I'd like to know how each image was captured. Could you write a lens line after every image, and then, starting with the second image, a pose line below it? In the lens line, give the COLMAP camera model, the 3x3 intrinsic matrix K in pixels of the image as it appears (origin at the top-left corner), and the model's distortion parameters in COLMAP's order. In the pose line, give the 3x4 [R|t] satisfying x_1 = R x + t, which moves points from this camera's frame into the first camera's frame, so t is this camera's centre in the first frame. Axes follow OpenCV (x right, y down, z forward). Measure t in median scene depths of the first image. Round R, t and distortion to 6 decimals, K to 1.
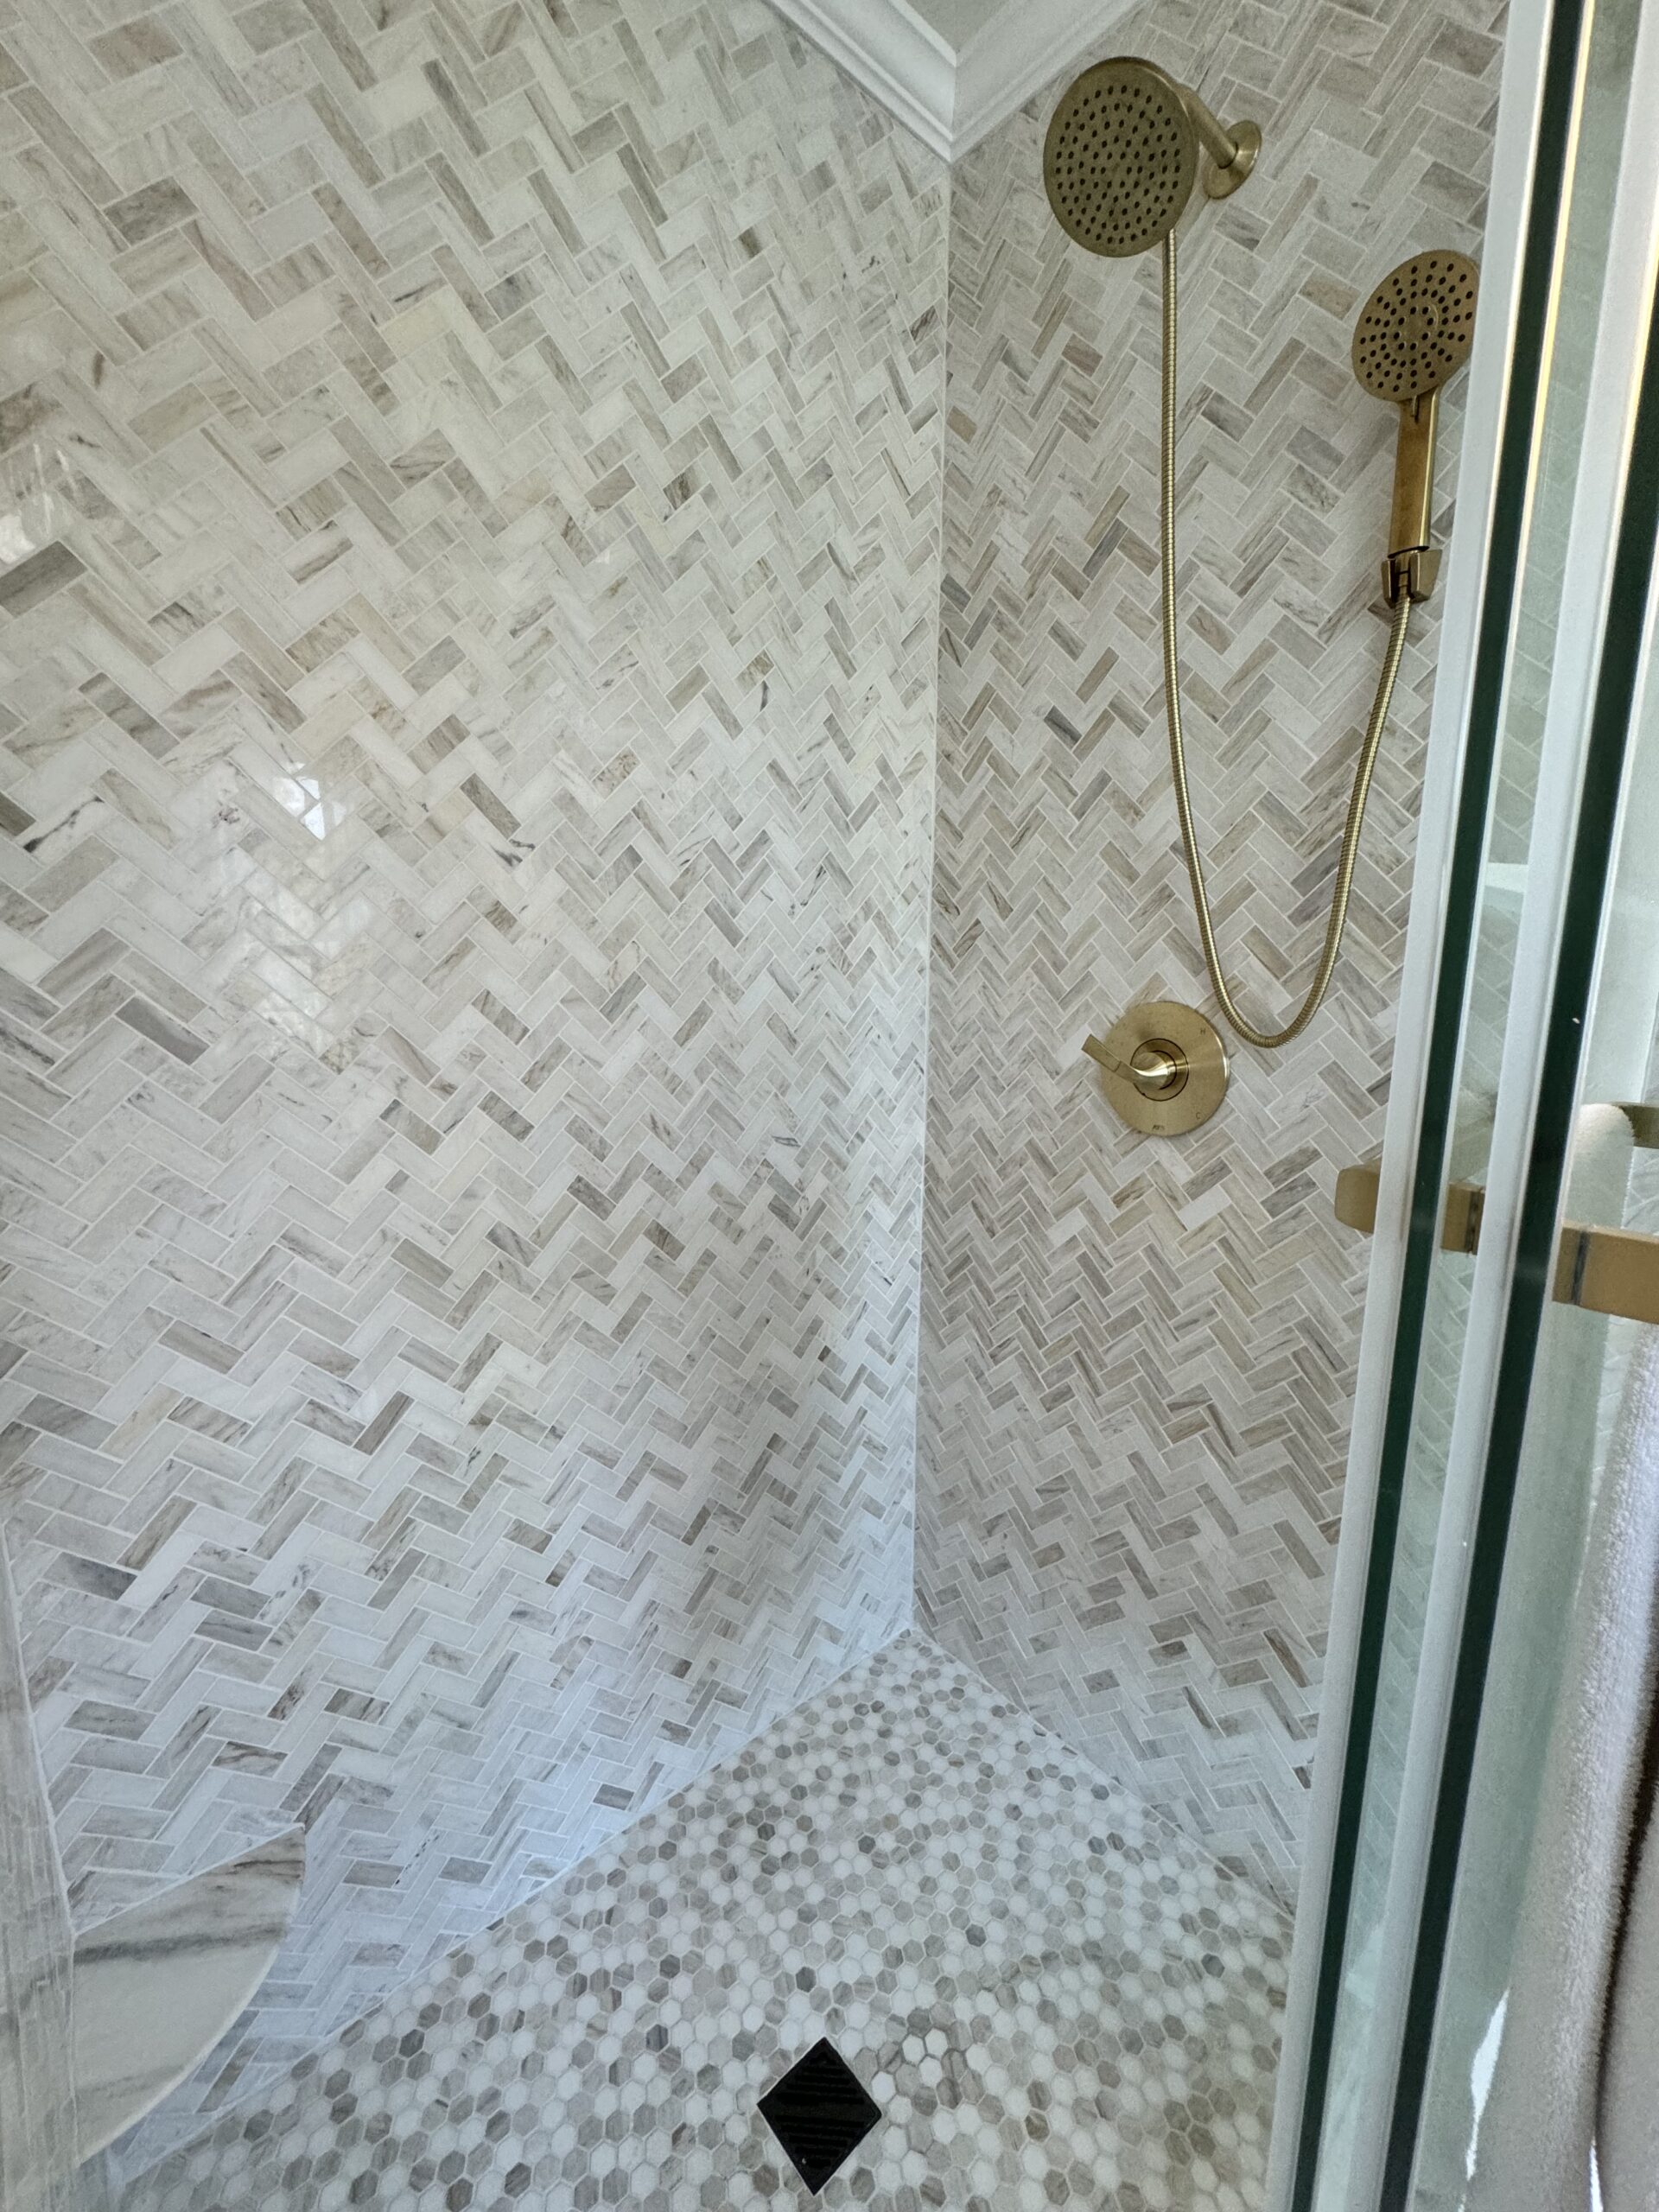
lens RADIAL K [[885.0, 0, 829.5], [0, 885.0, 1106.0], [0, 0, 1]] dist [-0.002610, 0.000703]
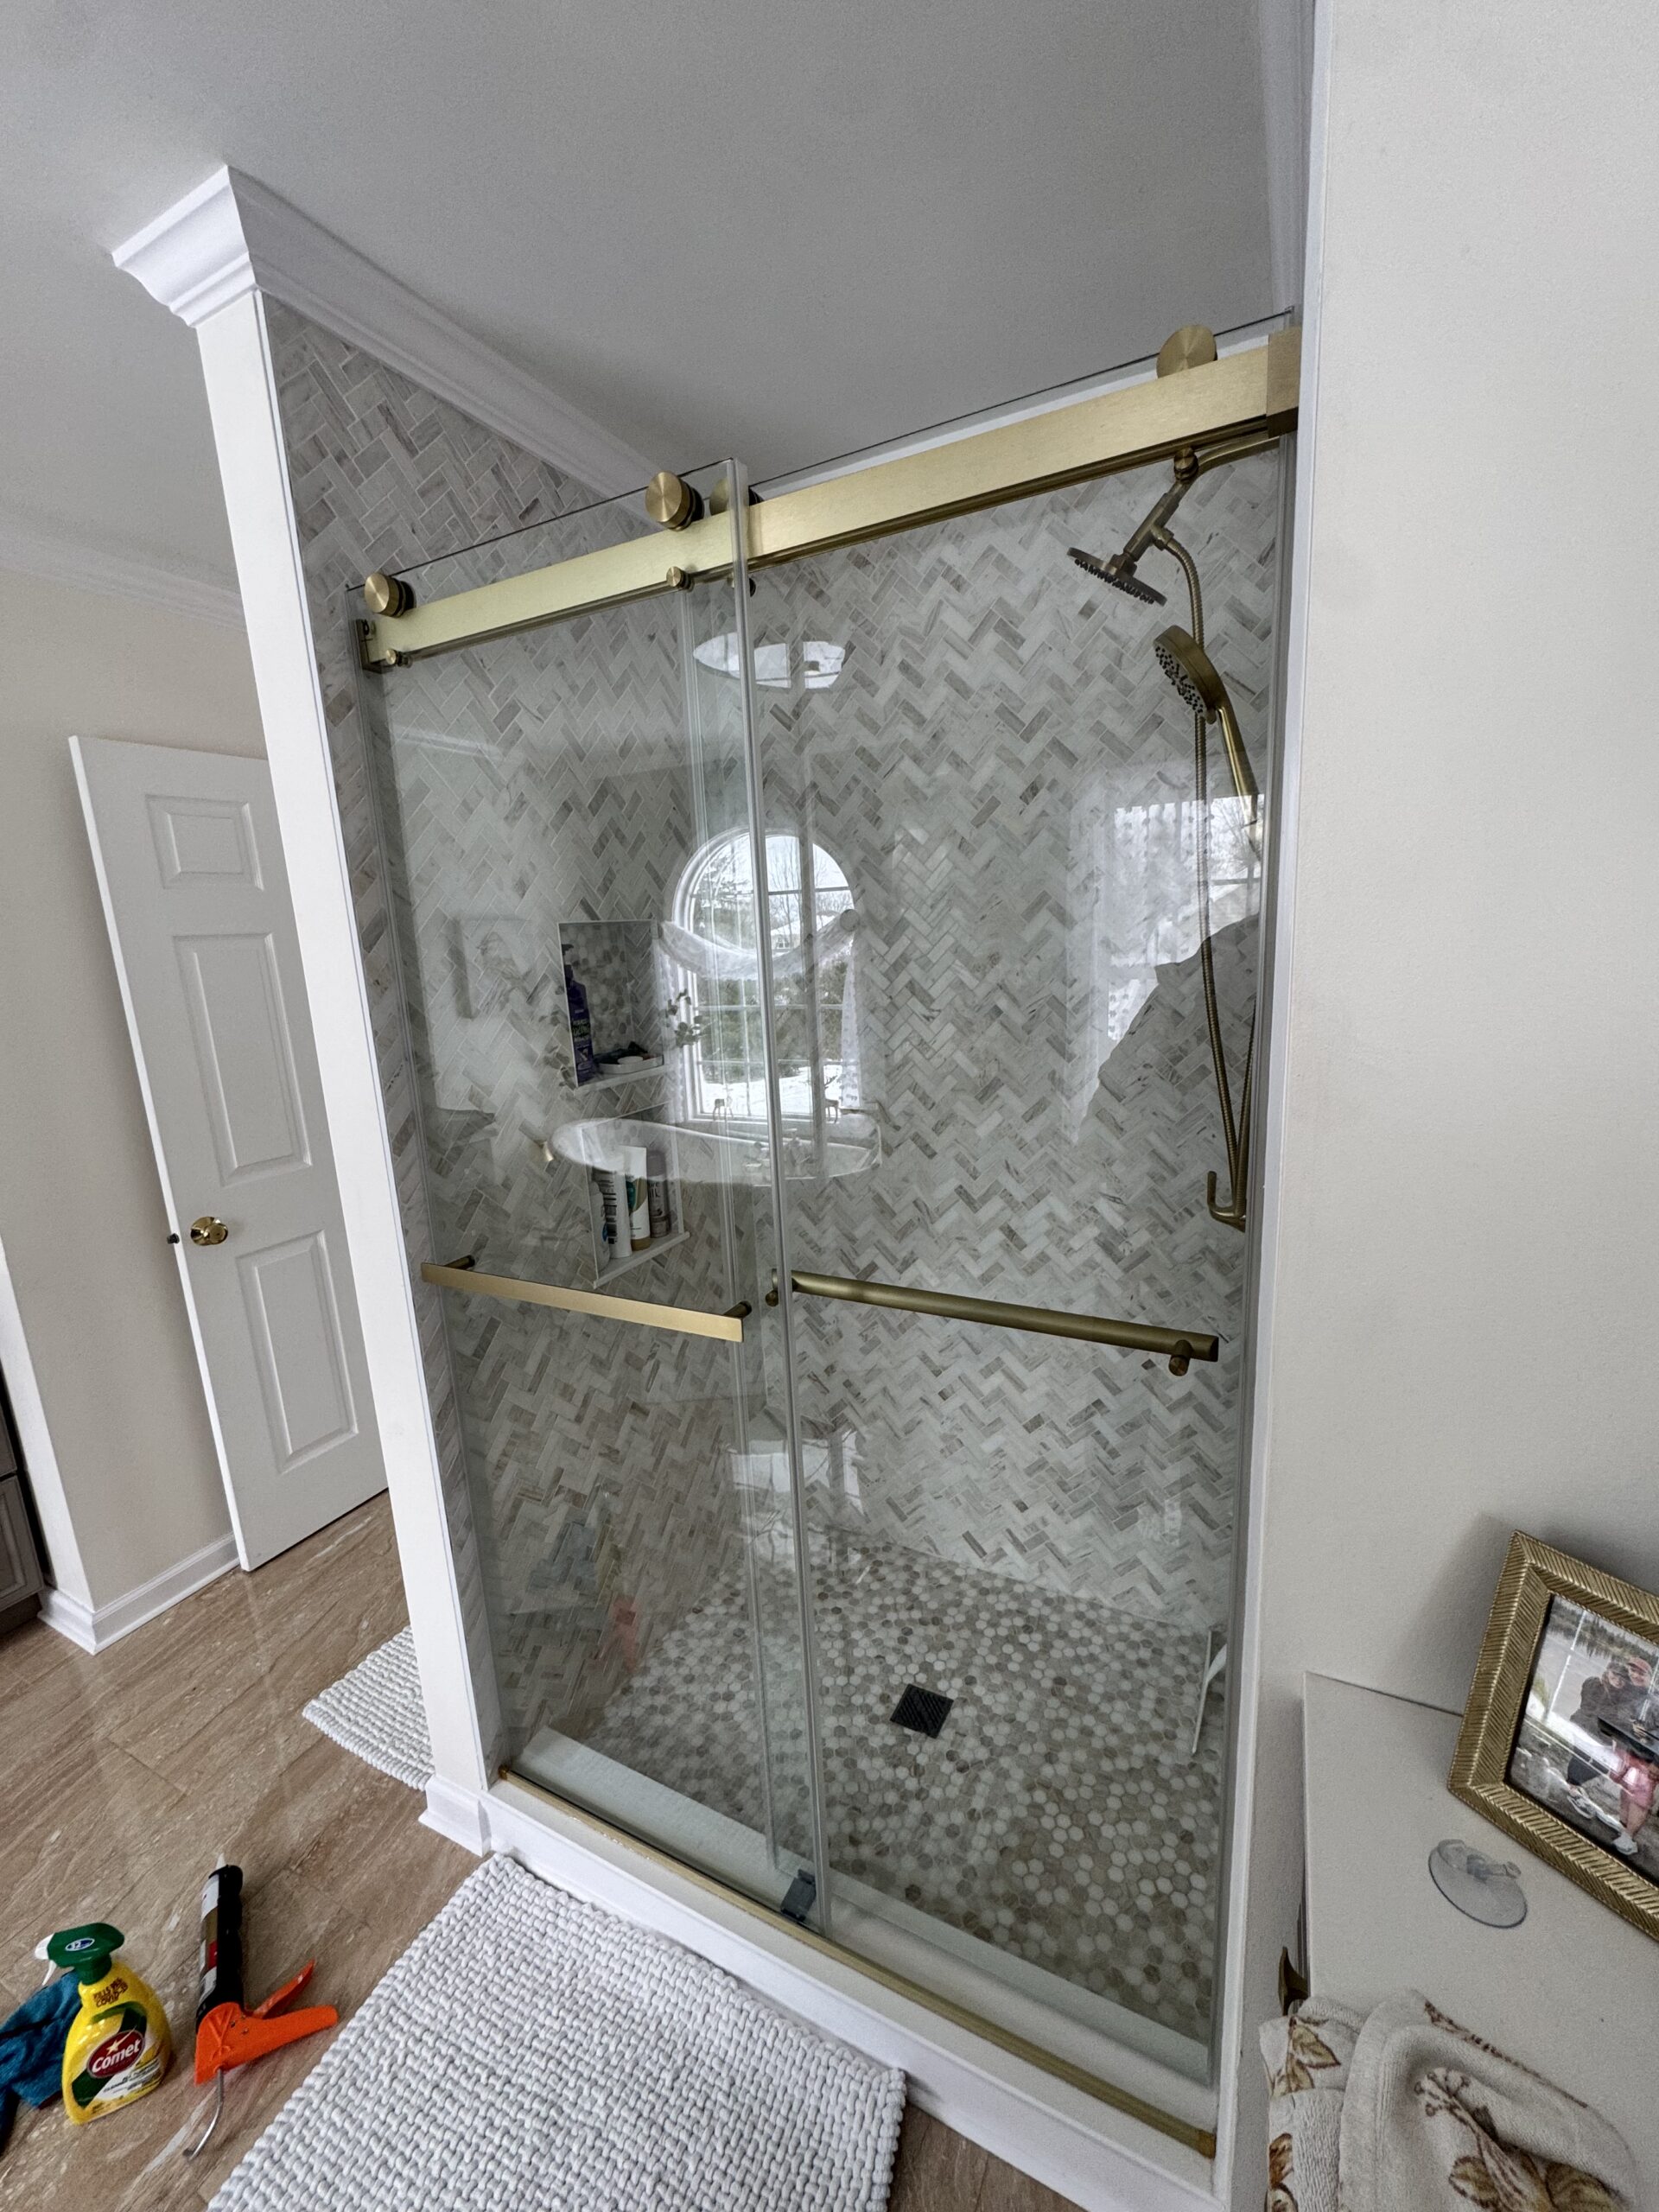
lens RADIAL K [[885.0, 0, 829.5], [0, 885.0, 1106.0], [0, 0, 1]] dist [-0.002610, 0.000703]
pose [[0.360526, 0.155305, -0.919729, 1.192067], [-0.102803, 0.986650, 0.126307, -0.266246], [0.927067, 0.049014, 0.371679, 0.064159]]
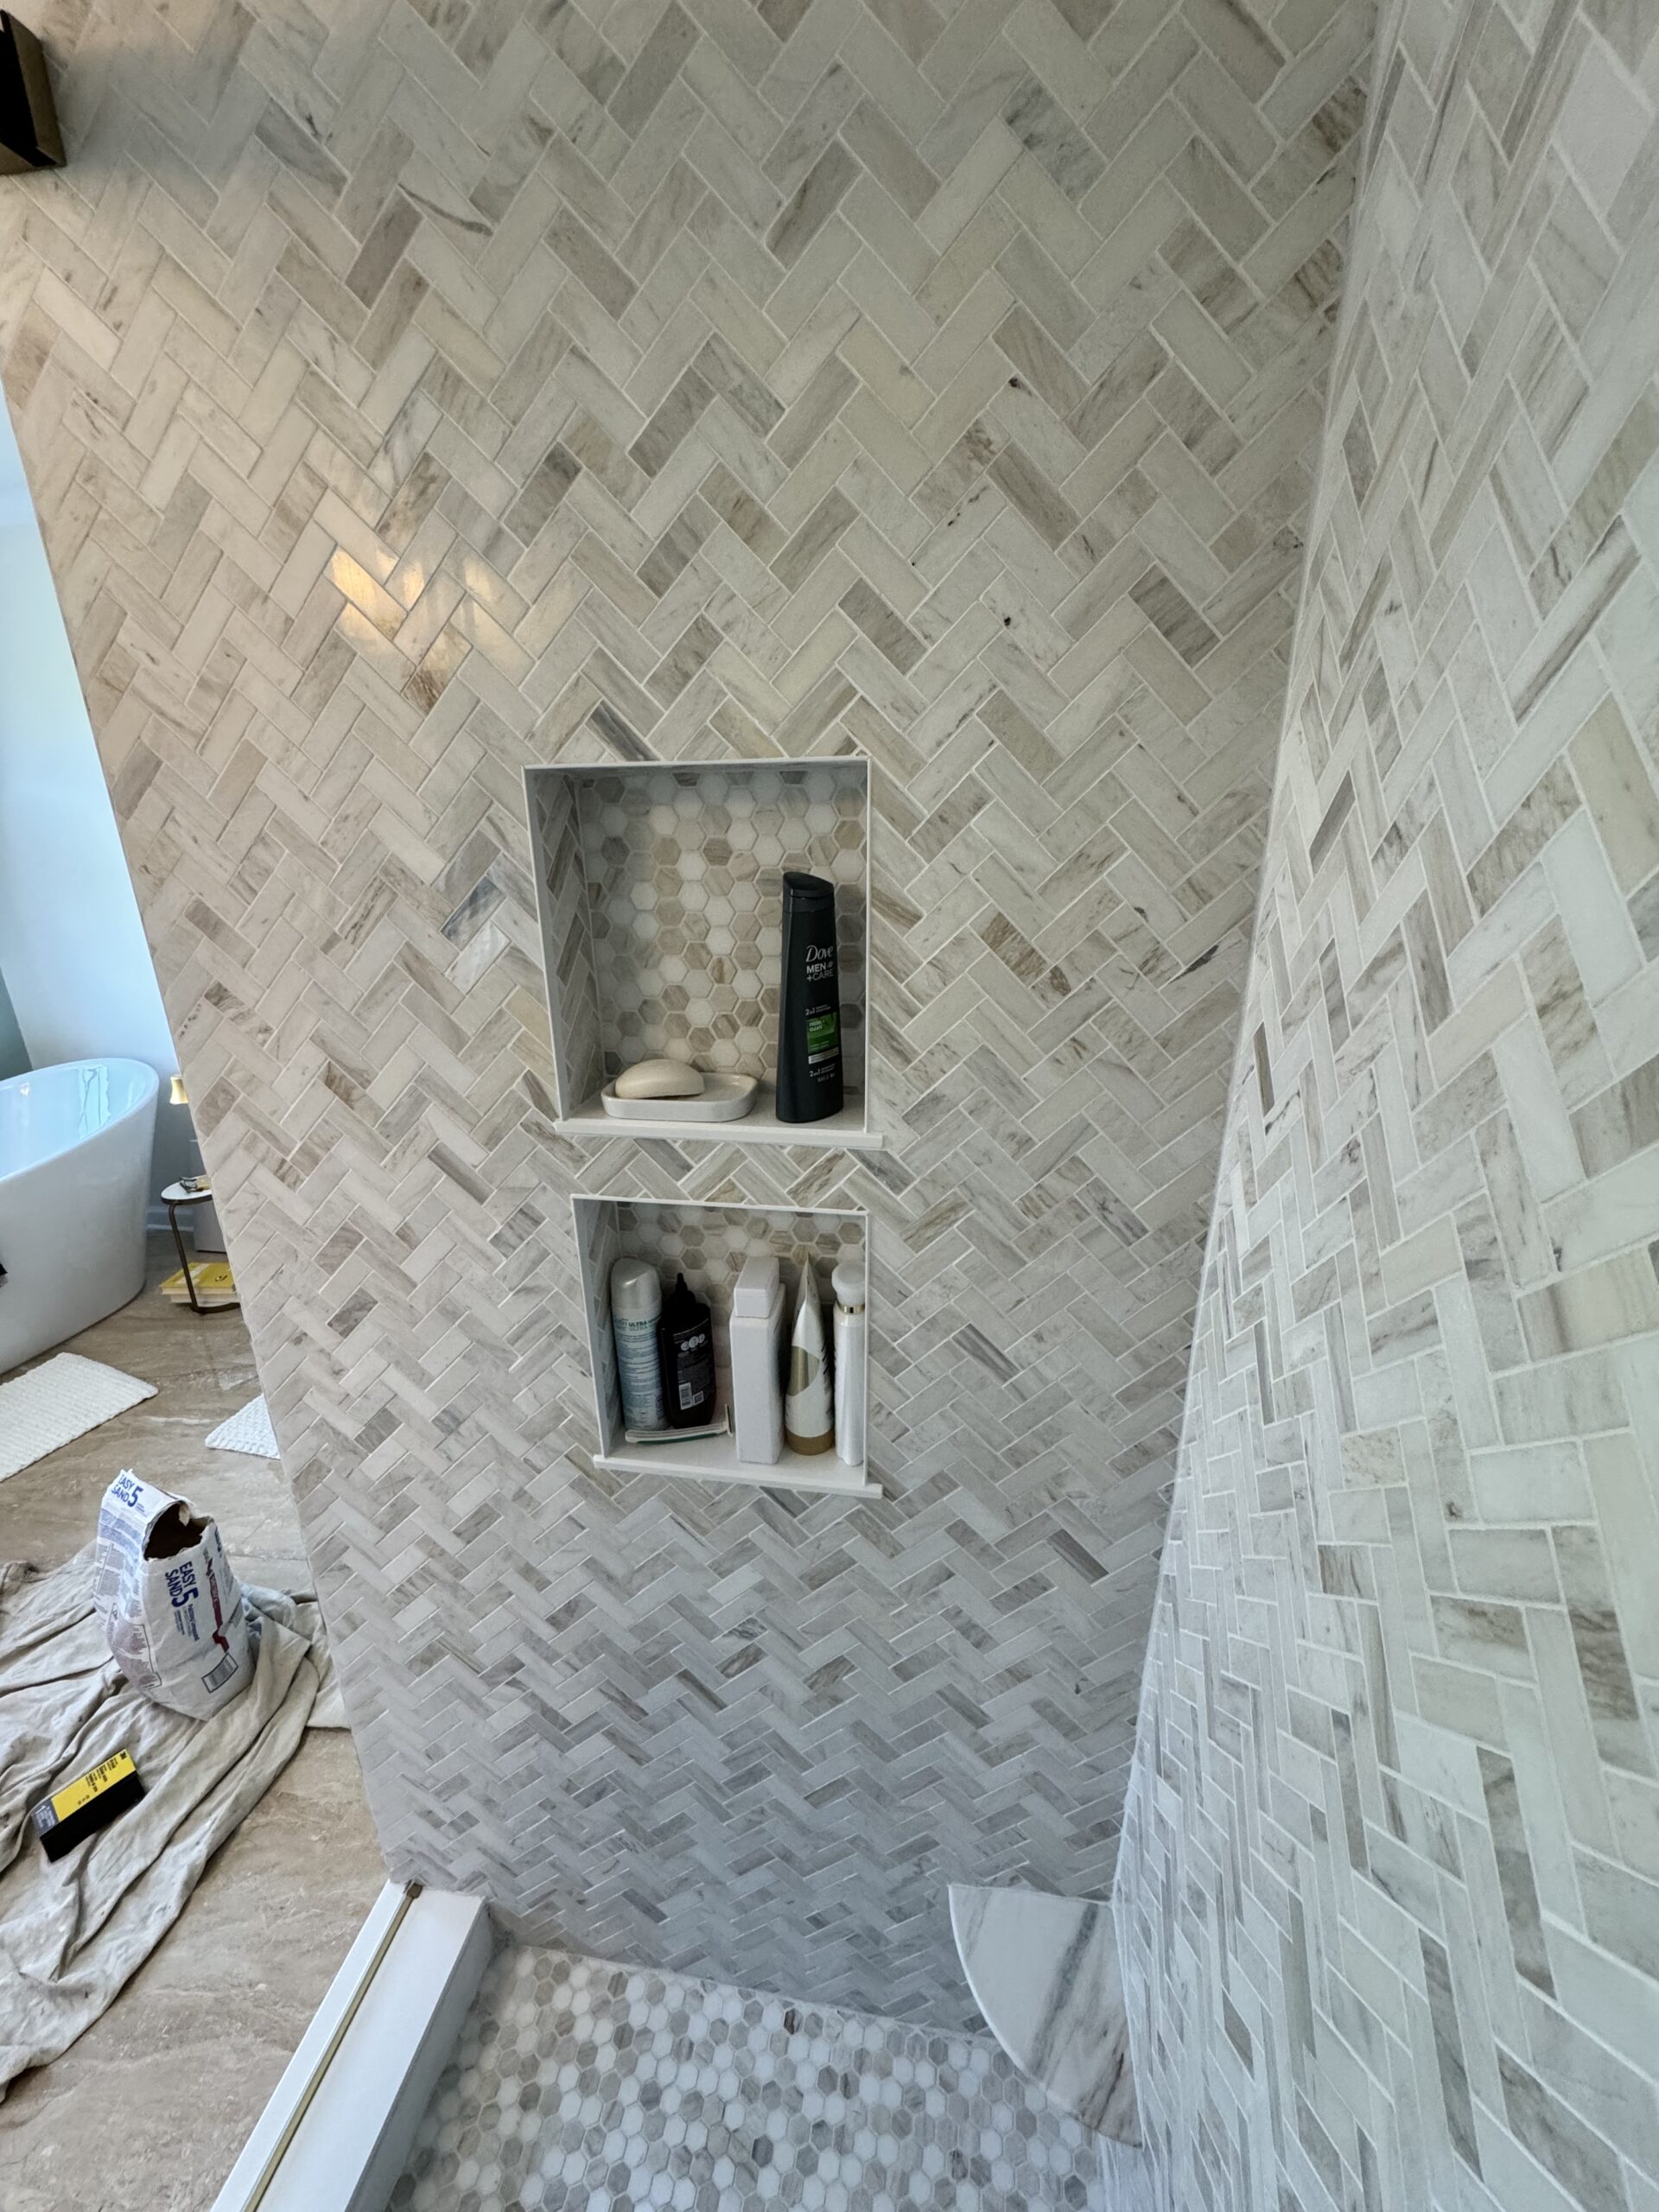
lens RADIAL K [[885.0, 0, 829.5], [0, 885.0, 1106.0], [0, 0, 1]] dist [-0.002610, 0.000703]
pose [[-0.772507, 0.207898, -0.600009, -0.026212], [-0.099998, 0.893270, 0.438256, -0.412503], [0.627083, 0.398556, -0.669269, 0.820306]]
